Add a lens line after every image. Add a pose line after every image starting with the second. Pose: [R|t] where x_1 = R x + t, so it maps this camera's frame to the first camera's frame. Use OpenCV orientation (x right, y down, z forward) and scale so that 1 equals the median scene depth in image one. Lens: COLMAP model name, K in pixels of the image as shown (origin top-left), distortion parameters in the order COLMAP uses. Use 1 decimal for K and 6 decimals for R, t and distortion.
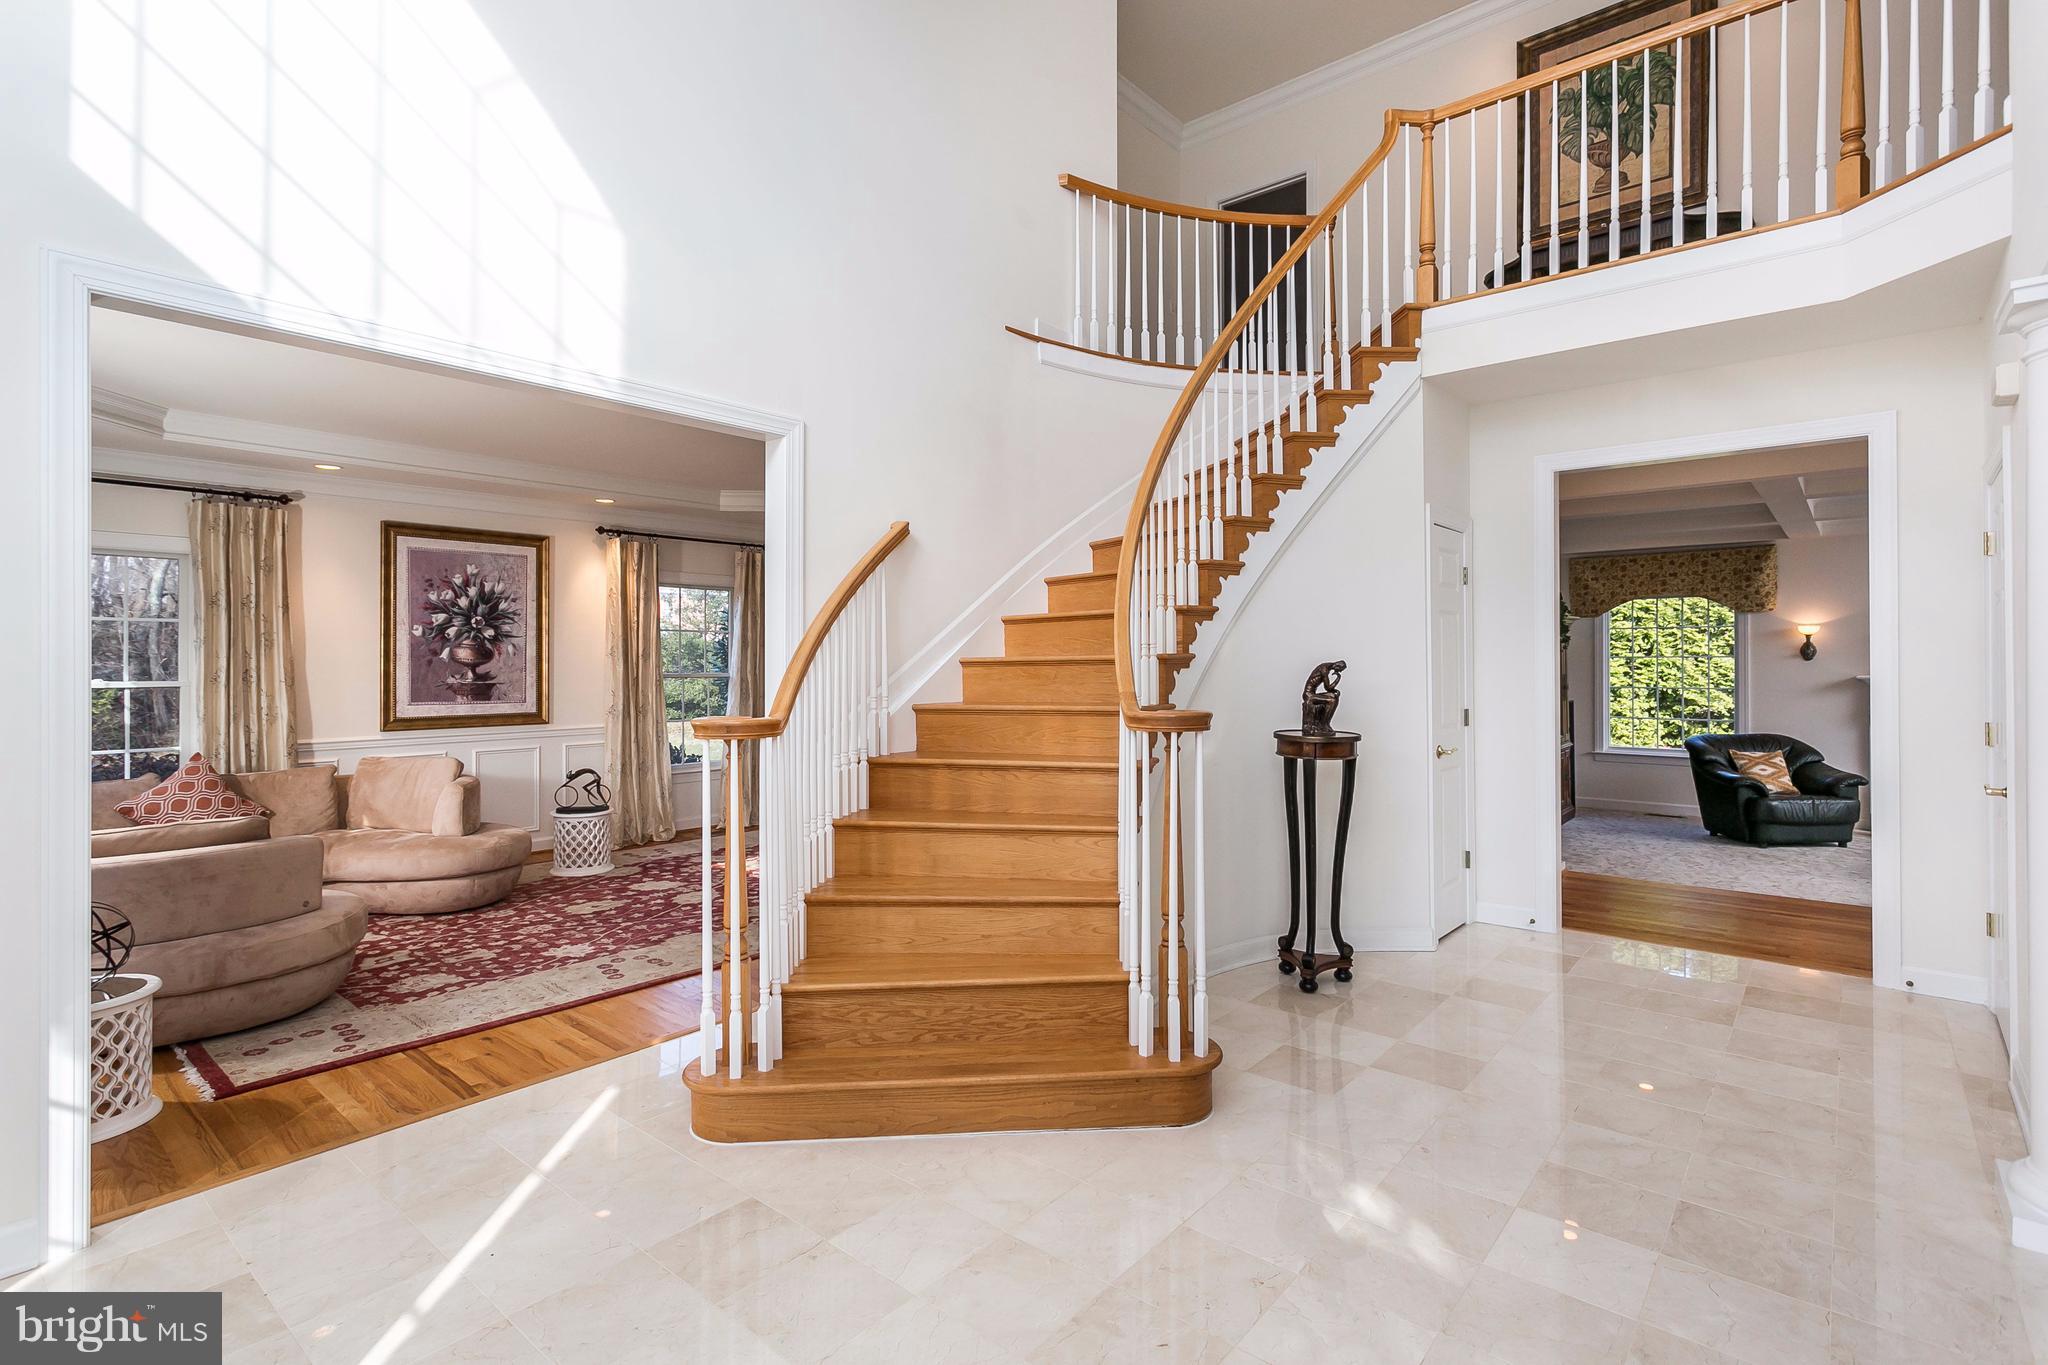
lens RADIAL K [[997.4, 0, 1033.0], [0, 997.4, 661.4], [0, 0, 1]] dist [-0.003211, -0.001580]
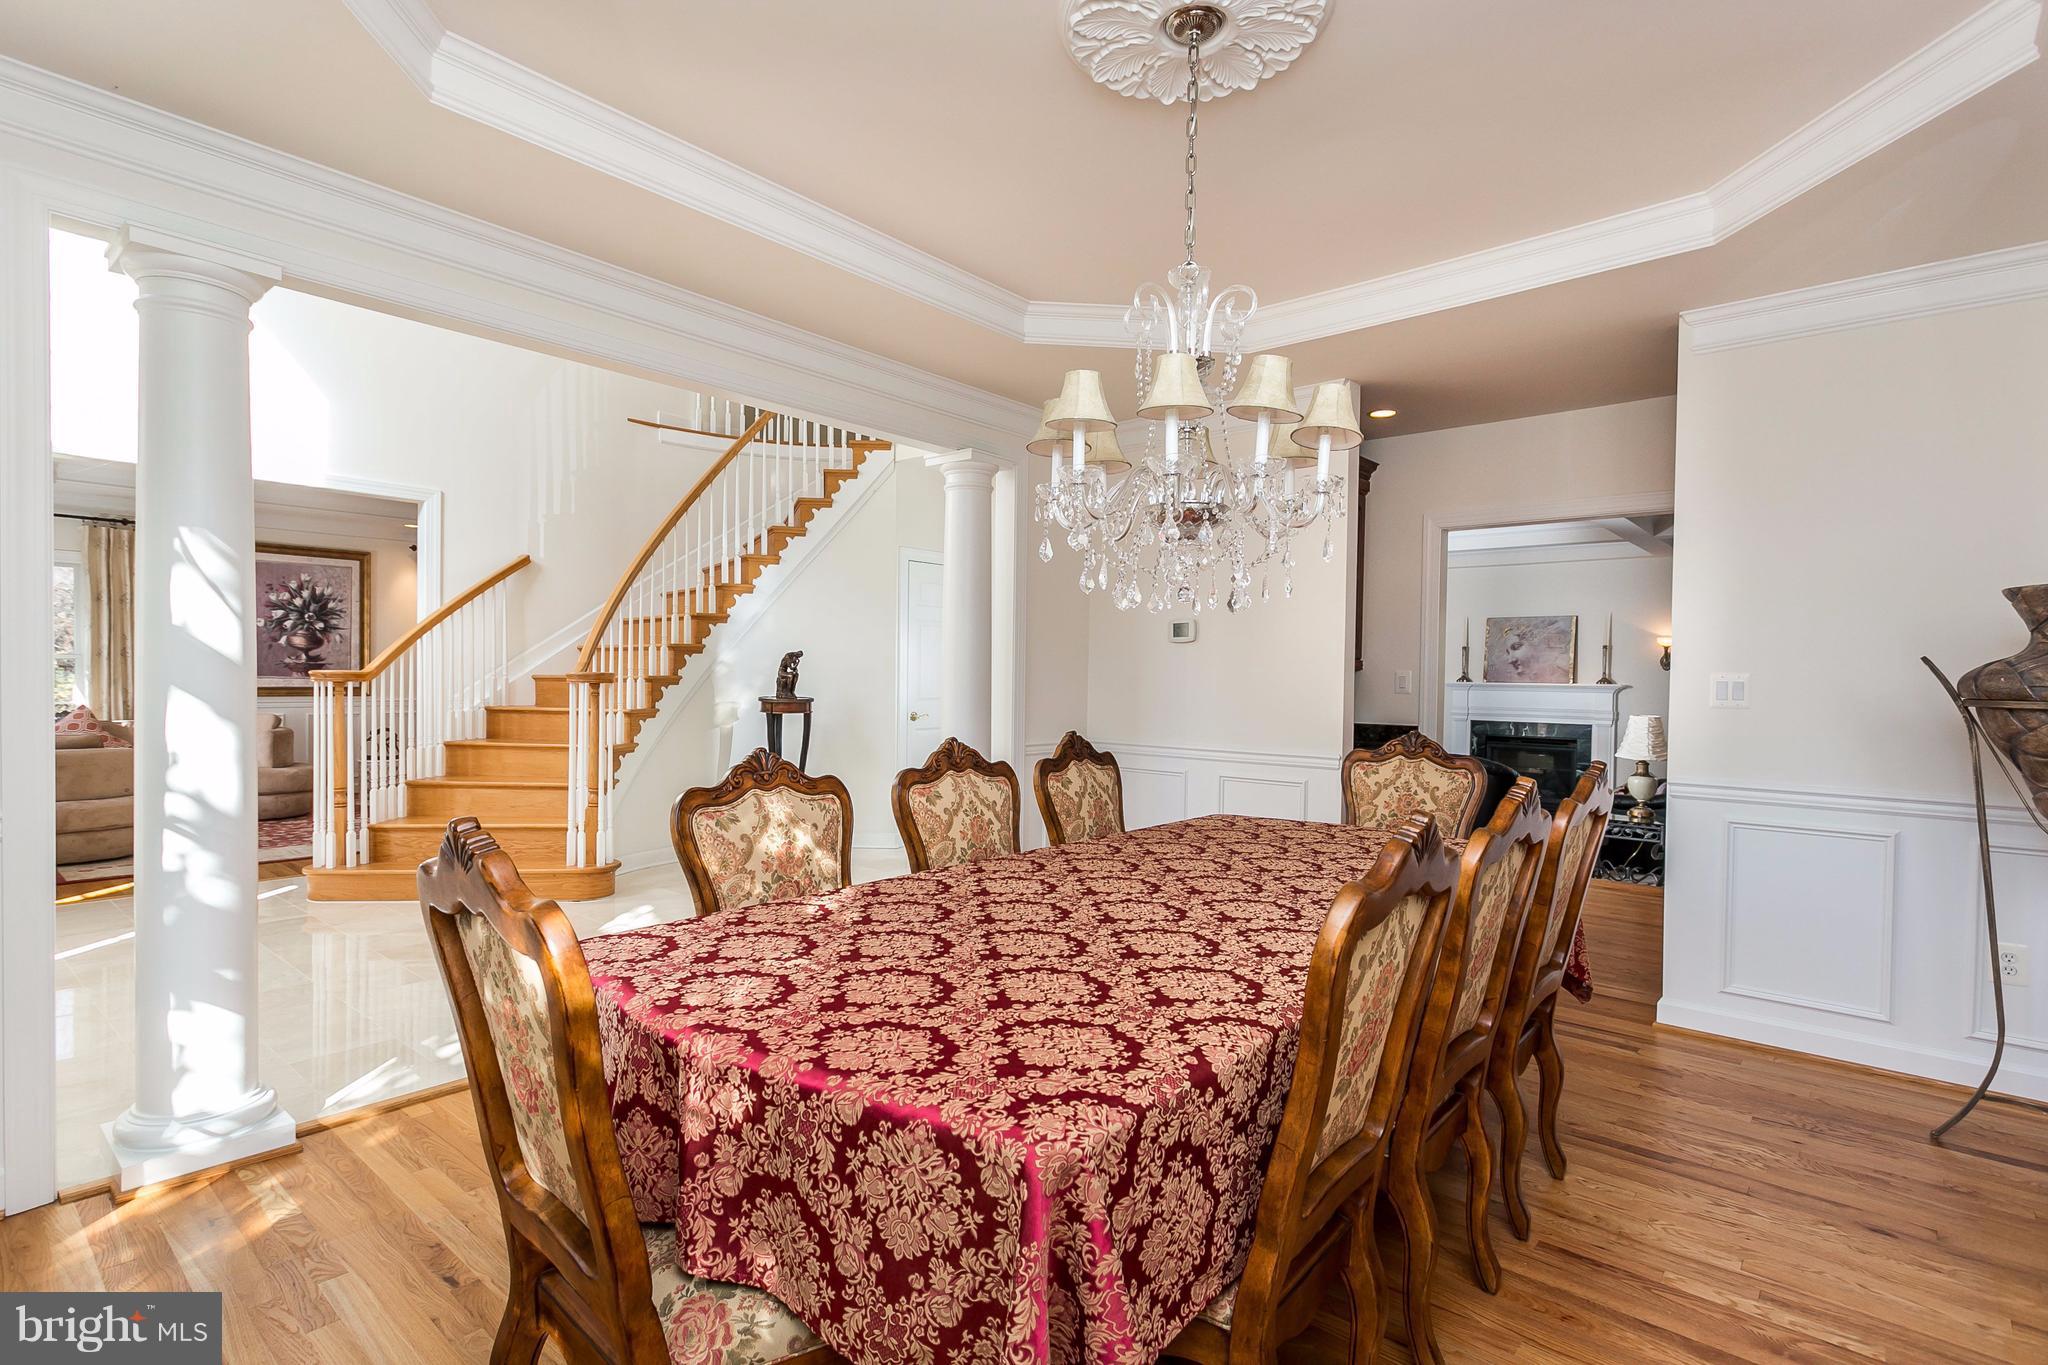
lens RADIAL K [[997.4, 0, 1005.3], [0, 997.4, 694.8], [0, 0, 1]] dist [-0.003211, -0.001580]
pose [[0.999784, 0.020425, -0.003810, 0.387737], [-0.020337, 0.999552, 0.021967, 0.016624], [0.004257, -0.021885, 0.999751, -0.331851]]
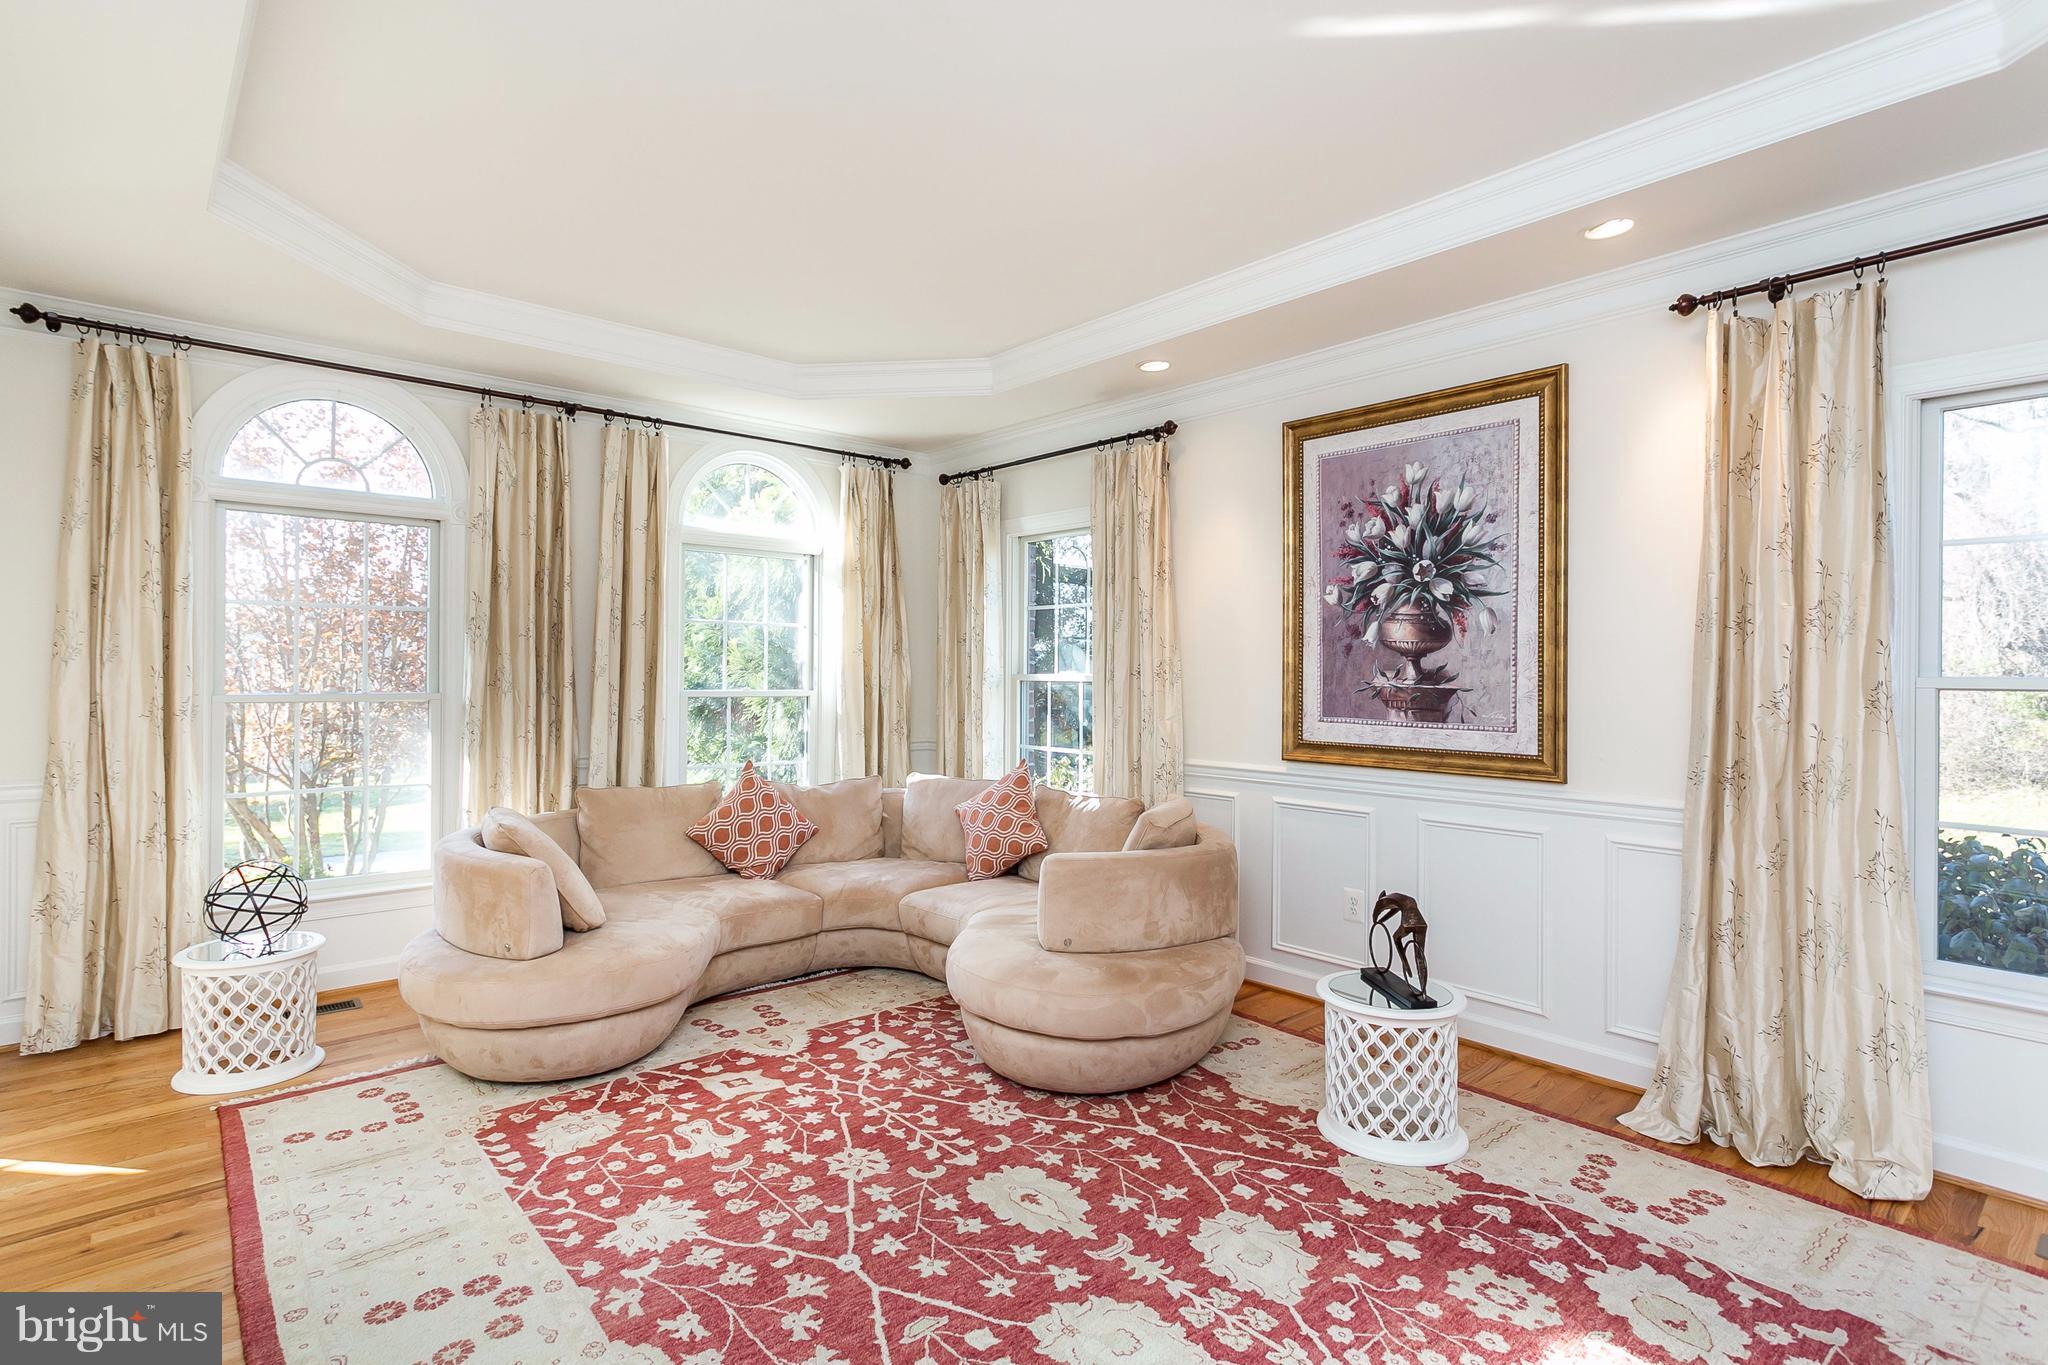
lens RADIAL K [[997.4, 0, 1025.2], [0, 997.4, 682.5], [0, 0, 1]] dist [-0.003211, -0.001580]
pose [[-0.141806, 0.011055, -0.989833, -0.009744], [-0.004652, 0.999919, 0.011835, 0.014558], [0.989884, 0.006283, -0.141743, 0.905102]]
